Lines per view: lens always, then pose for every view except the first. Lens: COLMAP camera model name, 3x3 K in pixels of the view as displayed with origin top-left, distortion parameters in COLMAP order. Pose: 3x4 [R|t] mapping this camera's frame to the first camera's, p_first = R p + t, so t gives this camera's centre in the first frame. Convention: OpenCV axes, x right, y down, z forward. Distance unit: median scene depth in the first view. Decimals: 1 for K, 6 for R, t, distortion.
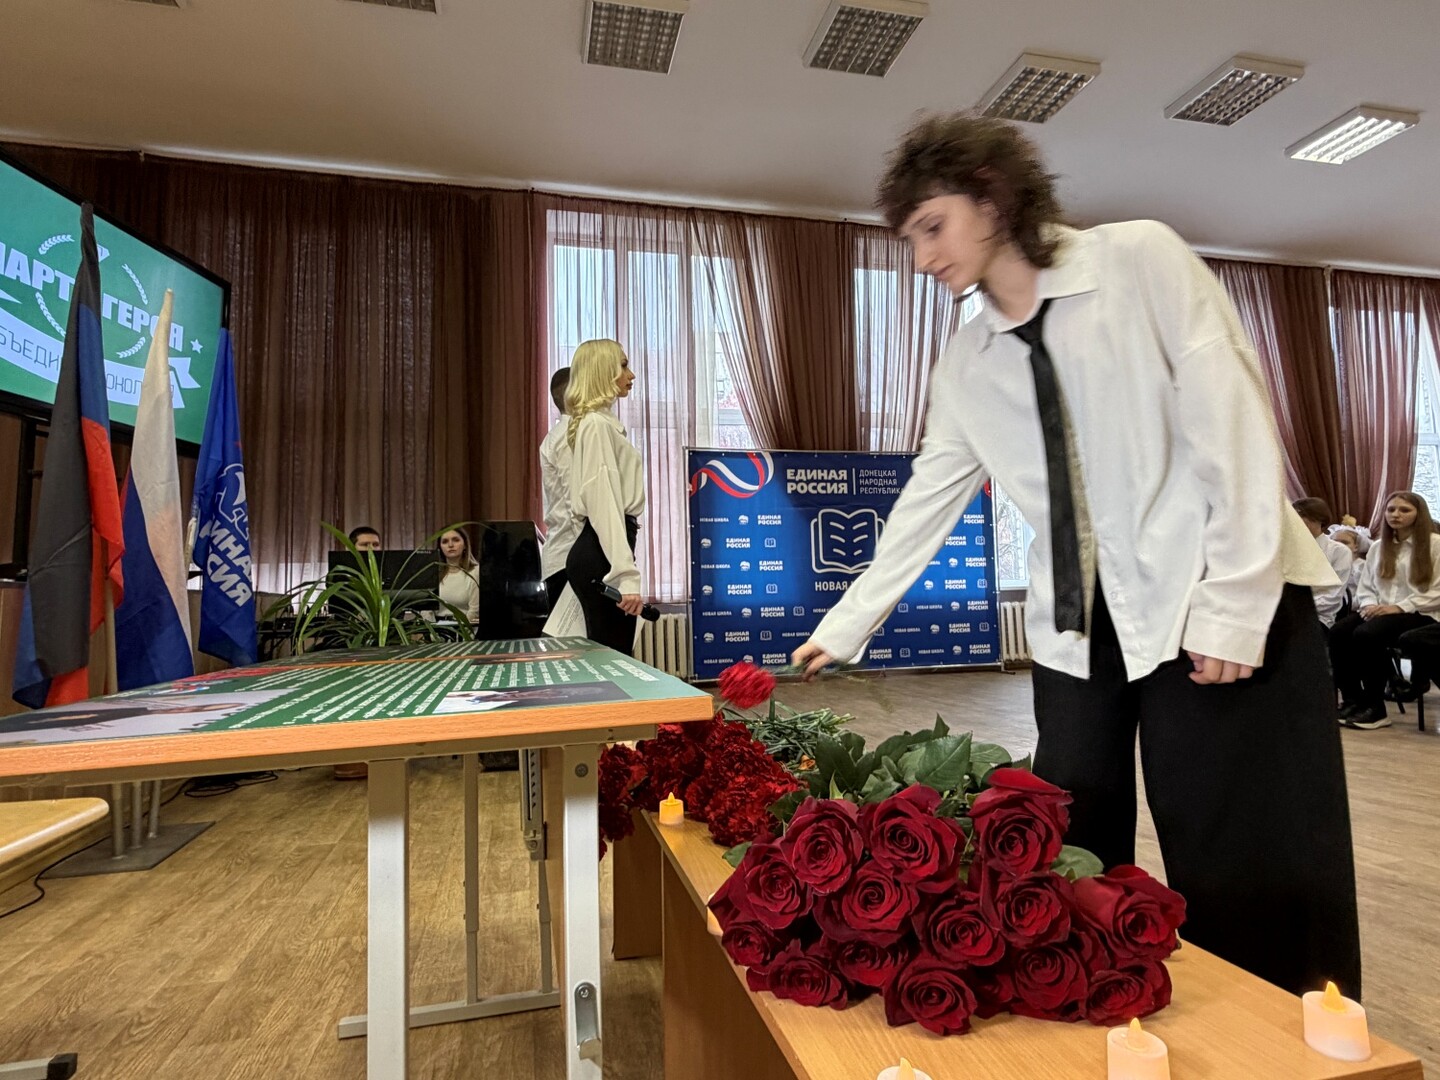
lens RADIAL K [[759.7, 0, 715.7], [0, 759.7, 543.0], [0, 0, 1]] dist [-0.000621, -0.001205]
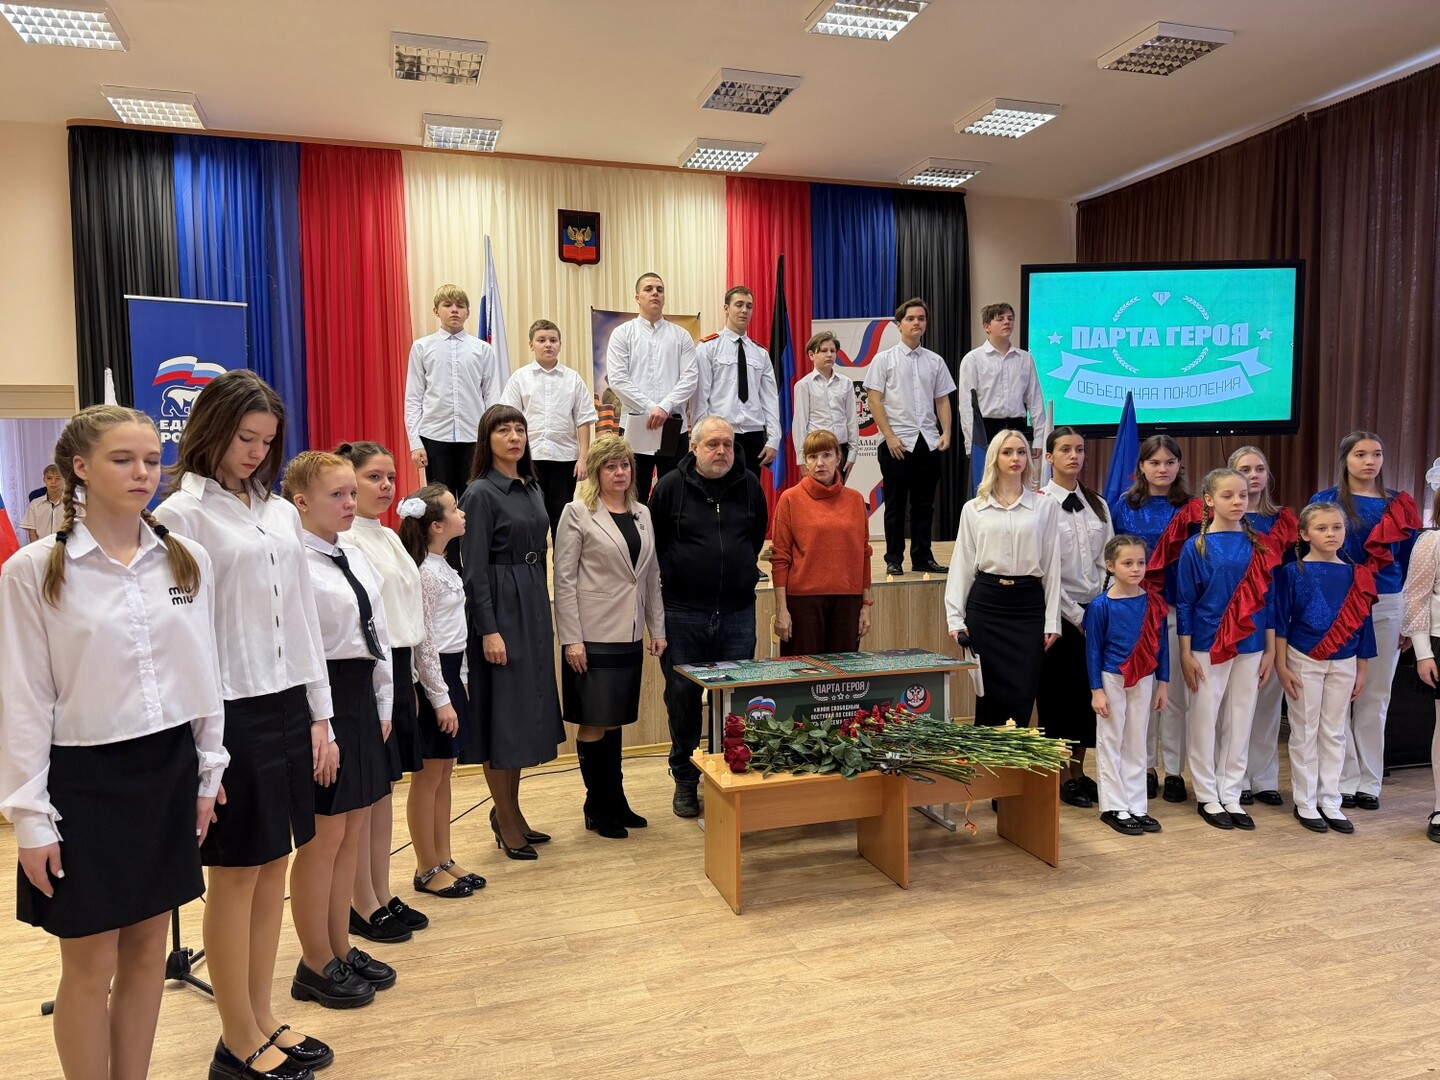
lens RADIAL K [[1019.8, 0, 720.1], [0, 1019.8, 558.0], [0, 0, 1]] dist [0.037522, -0.063074]
pose [[0.069425, 0.108991, -0.991615, 1.277445], [0.083392, 0.989901, 0.114641, -0.273833], [0.994095, -0.090652, 0.059635, 0.126290]]
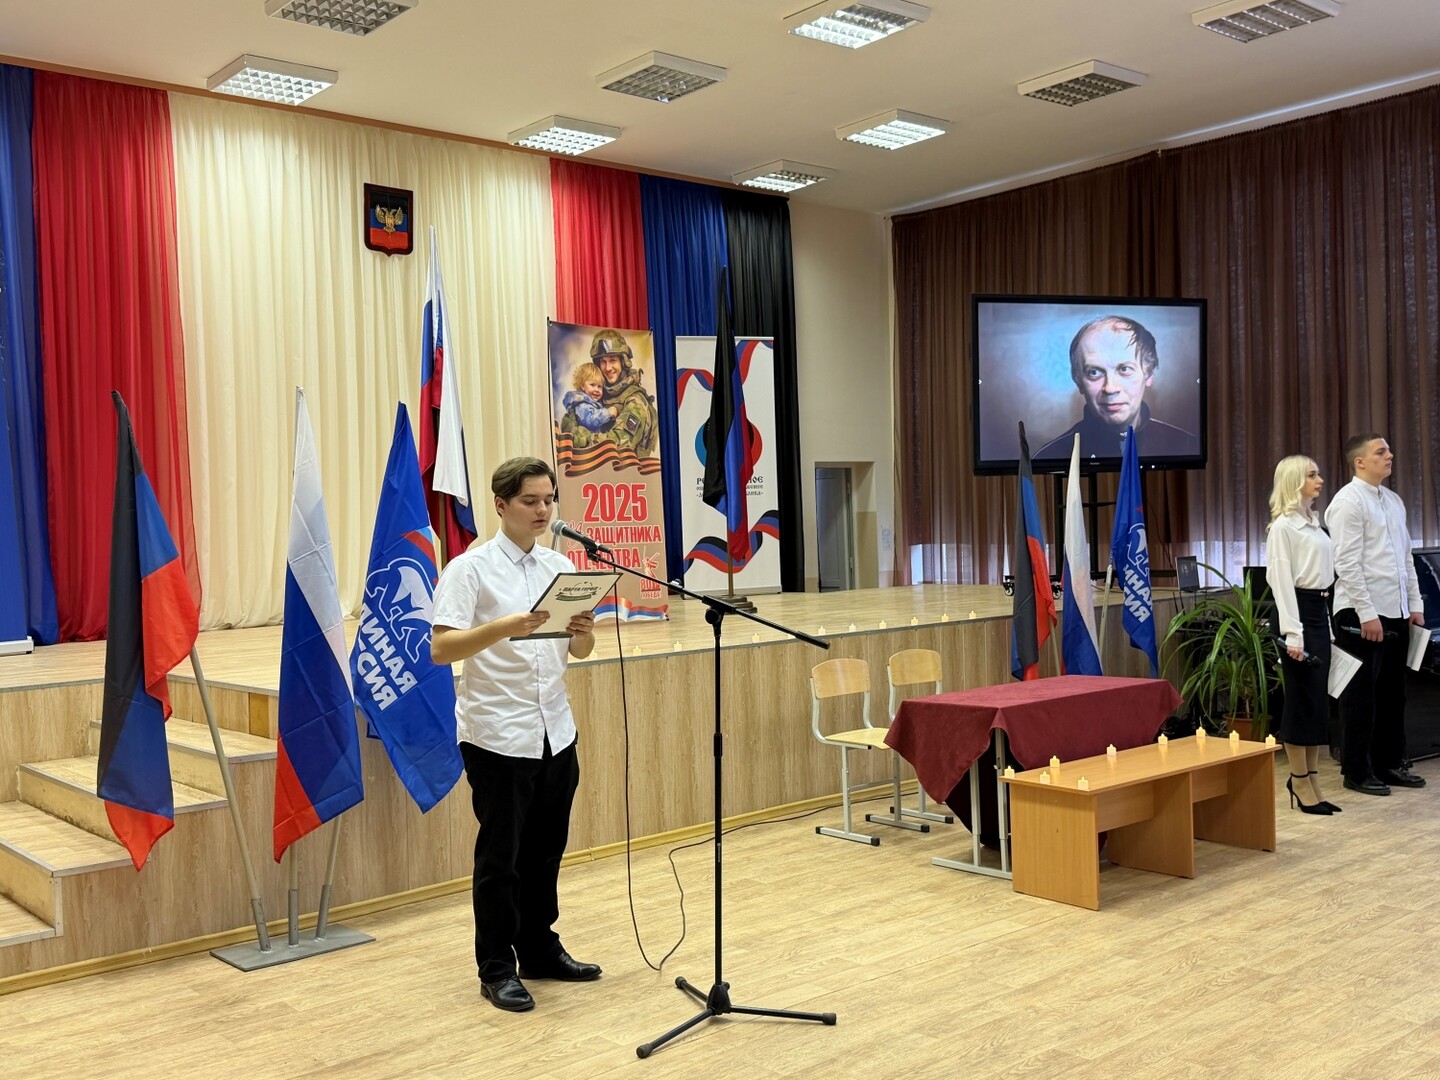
lens RADIAL K [[1457.8, 0, 720.0], [0, 1457.8, 540.0], [0, 0, 1]] dist [0.111755, -0.212511]
pose [[0.463847, 0.022534, -0.885629, 1.521255], [0.082856, 0.994191, 0.068693, -0.340075], [0.882032, -0.105243, 0.459286, -1.021375]]
